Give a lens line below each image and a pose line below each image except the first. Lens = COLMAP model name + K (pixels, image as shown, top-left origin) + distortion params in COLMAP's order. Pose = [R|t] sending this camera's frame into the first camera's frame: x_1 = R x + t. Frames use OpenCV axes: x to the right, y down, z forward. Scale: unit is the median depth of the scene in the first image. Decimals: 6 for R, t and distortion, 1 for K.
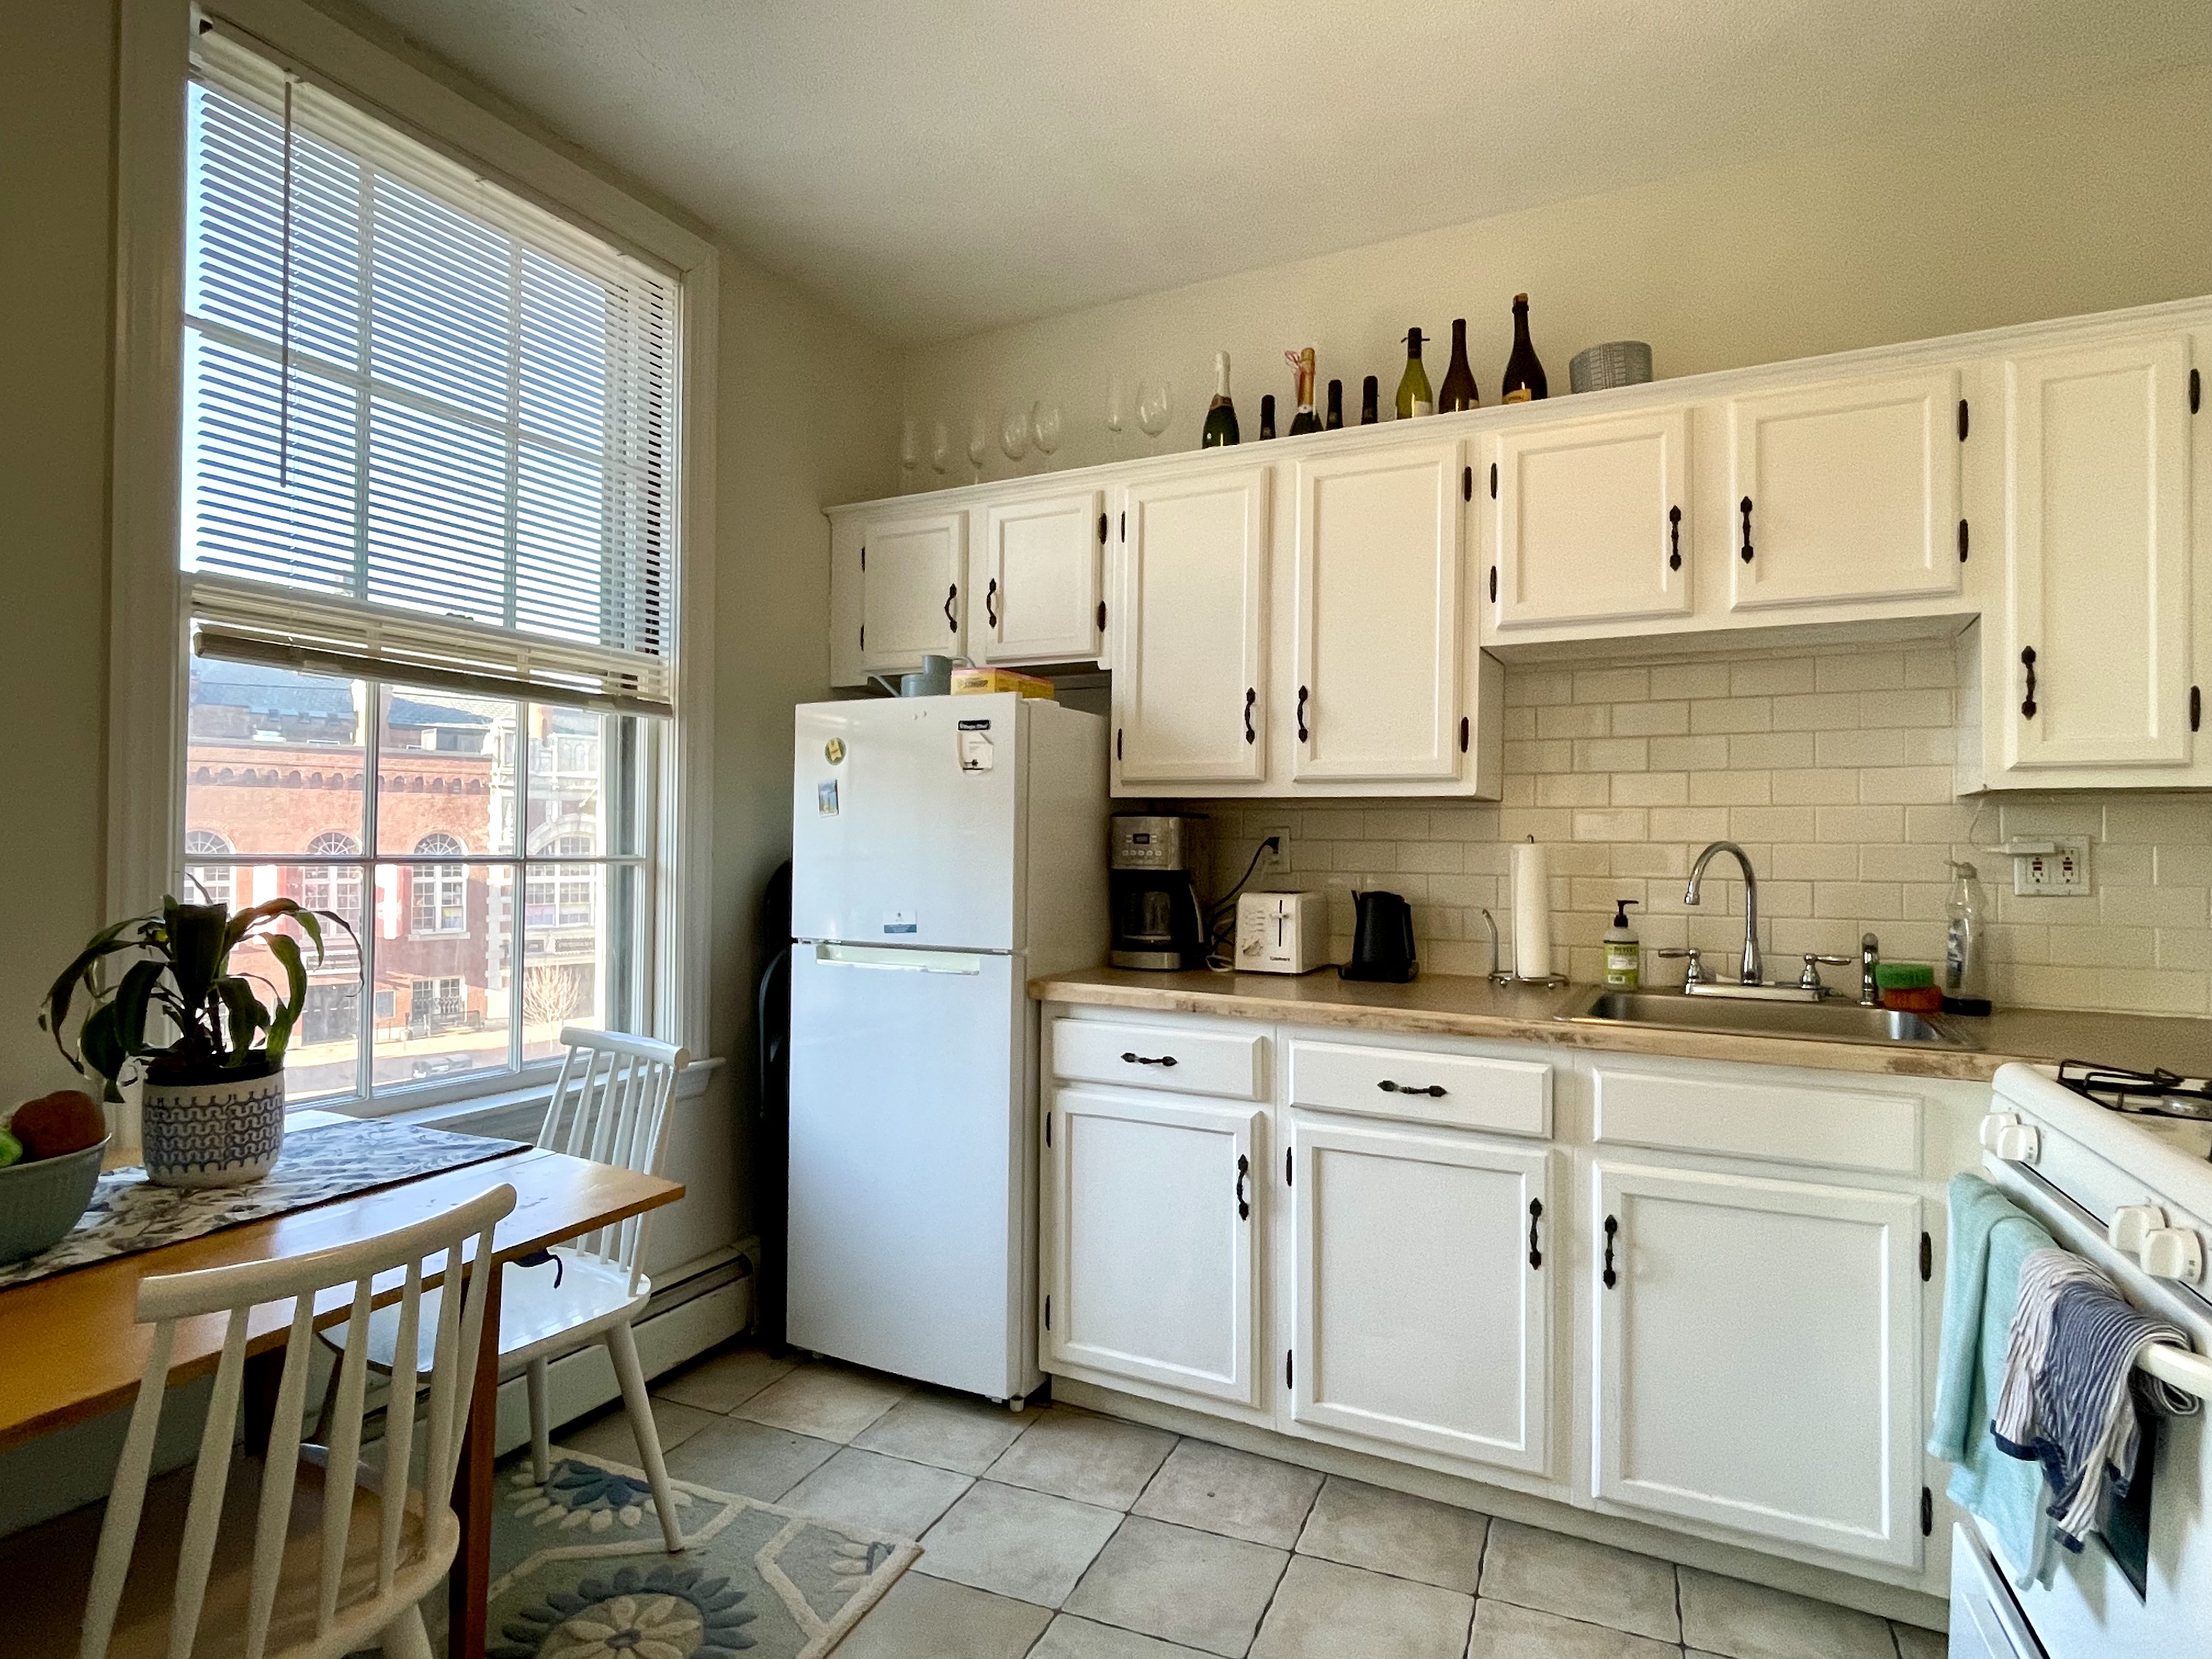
lens RADIAL K [[1216.7, 0, 1099.6], [0, 1216.7, 828.2], [0, 0, 1]] dist [-0.004038, -0.001645]
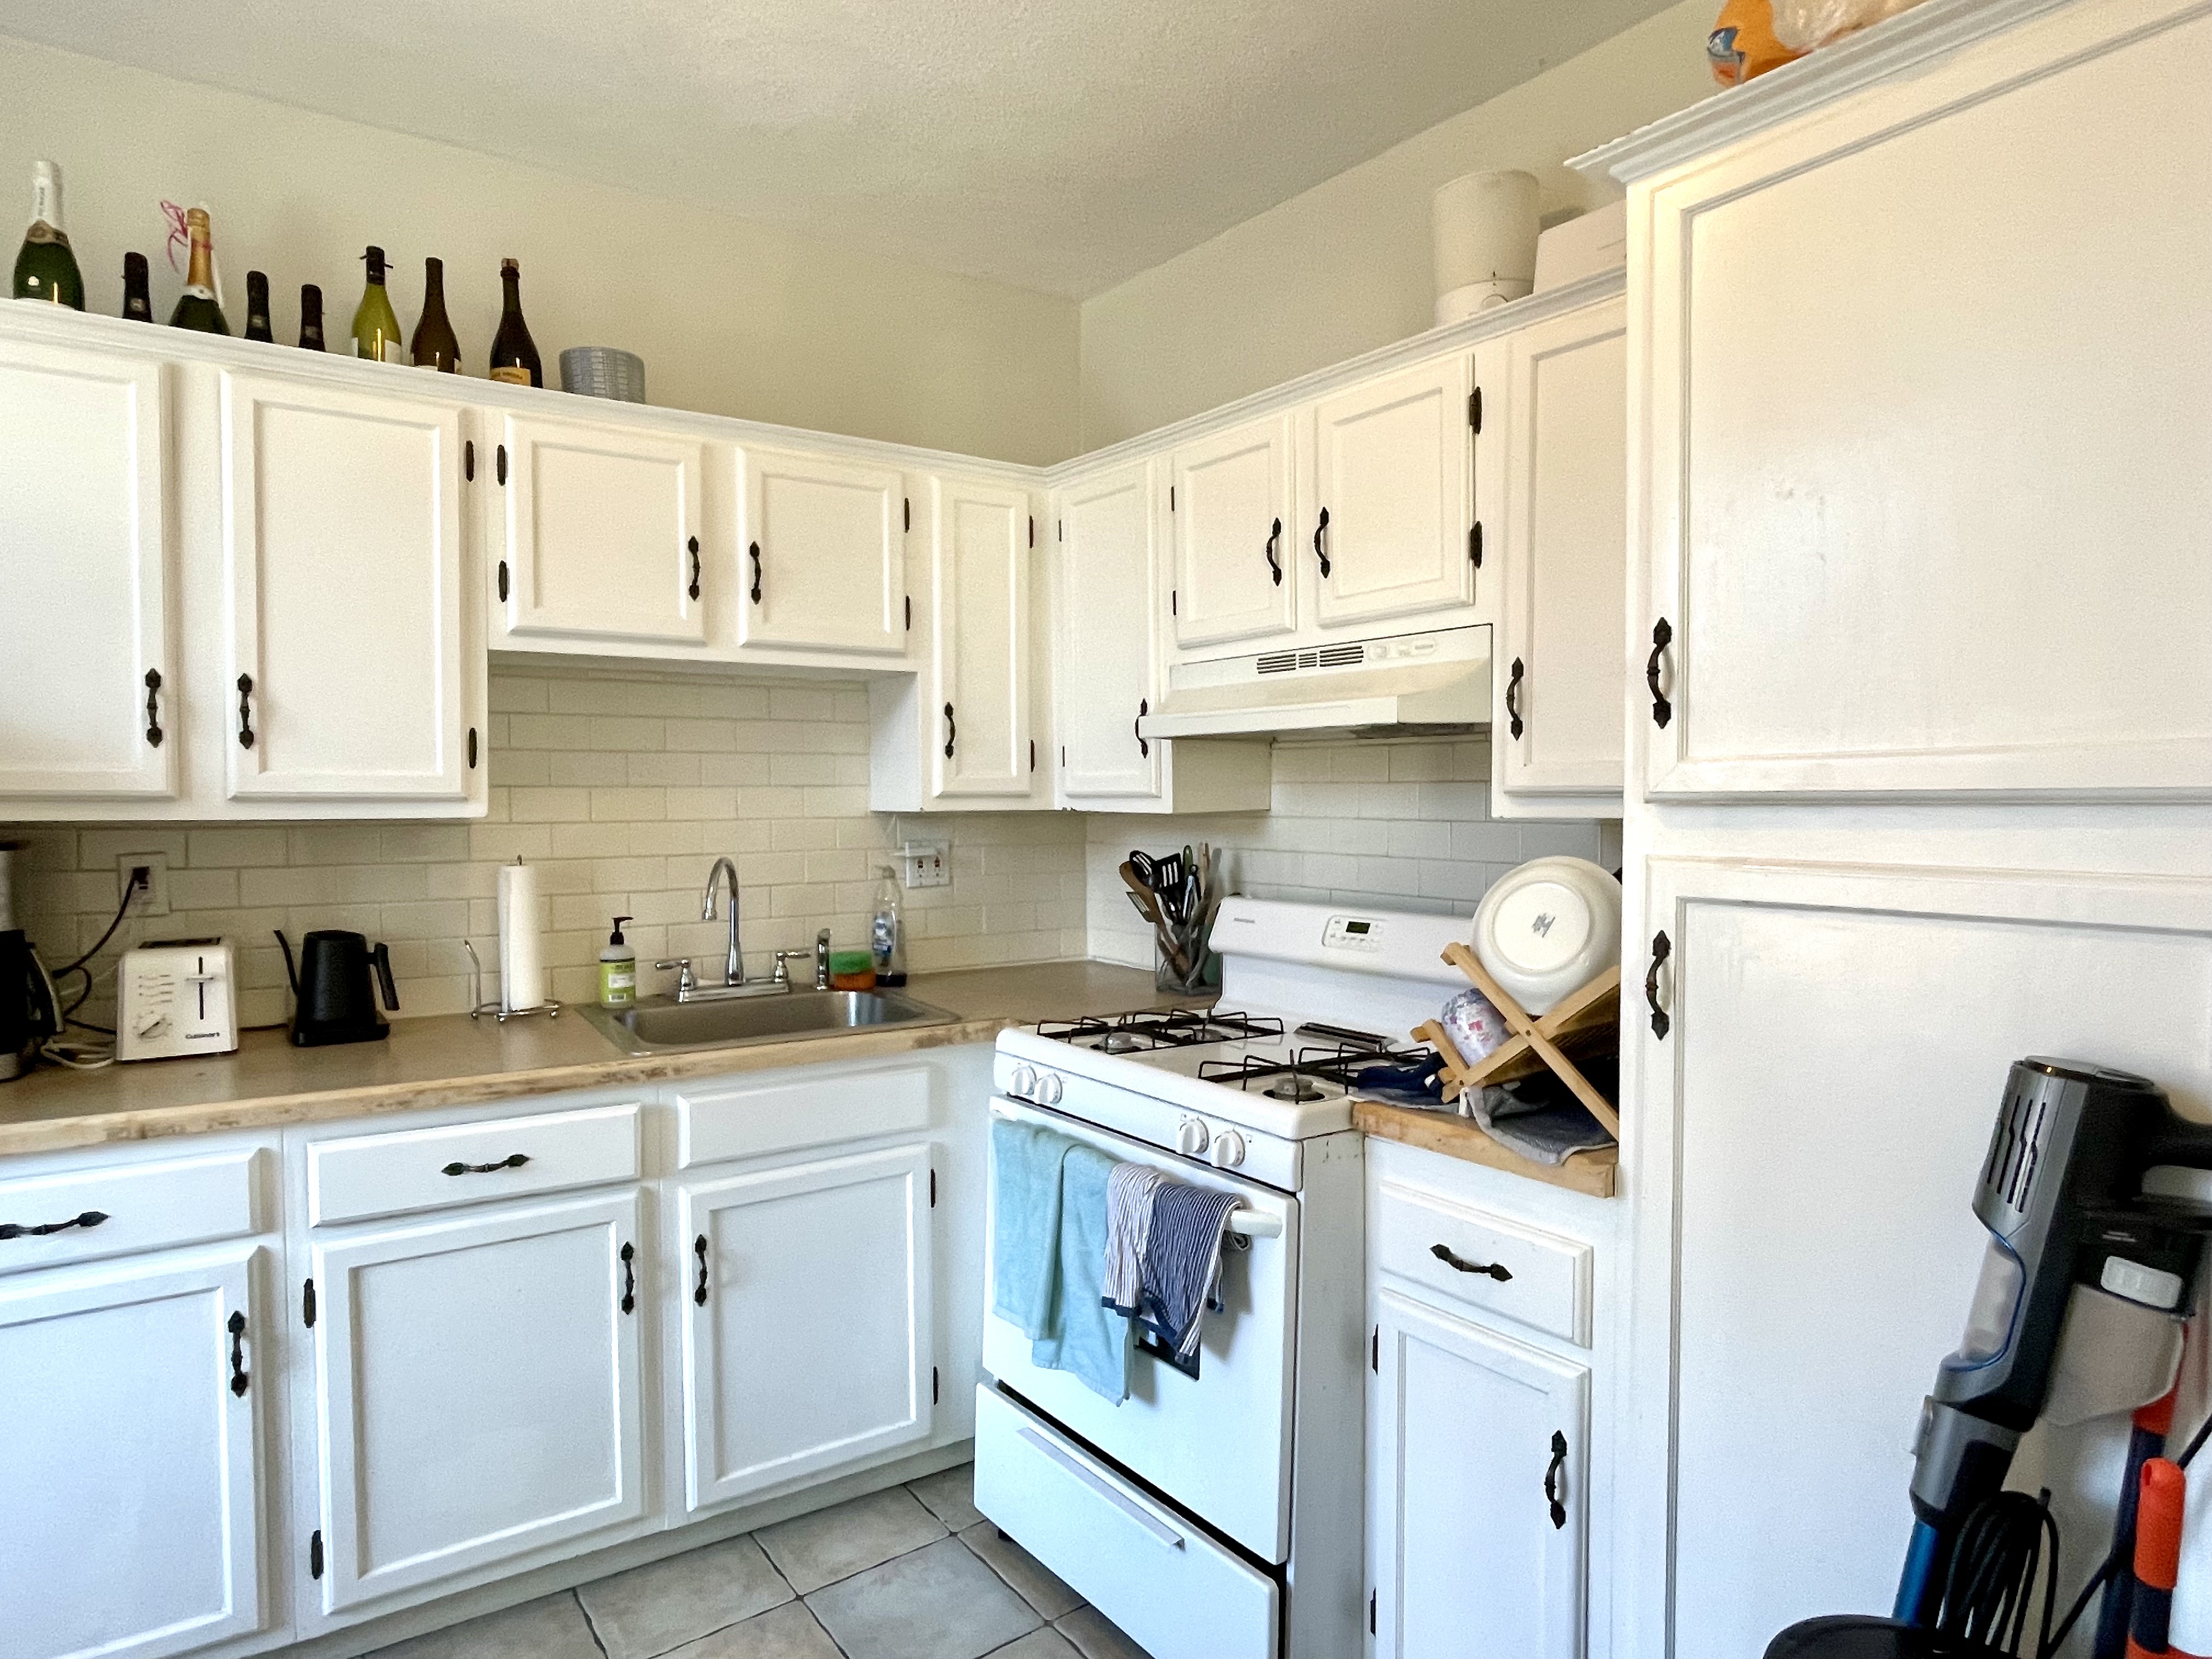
lens RADIAL K [[1216.7, 0, 1088.3], [0, 1216.7, 833.9], [0, 0, 1]] dist [-0.004038, -0.001645]
pose [[0.500920, -0.037894, 0.864664, -0.253200], [-0.000674, 0.999024, 0.044172, -0.057513], [-0.865493, -0.022710, 0.500405, 0.182708]]
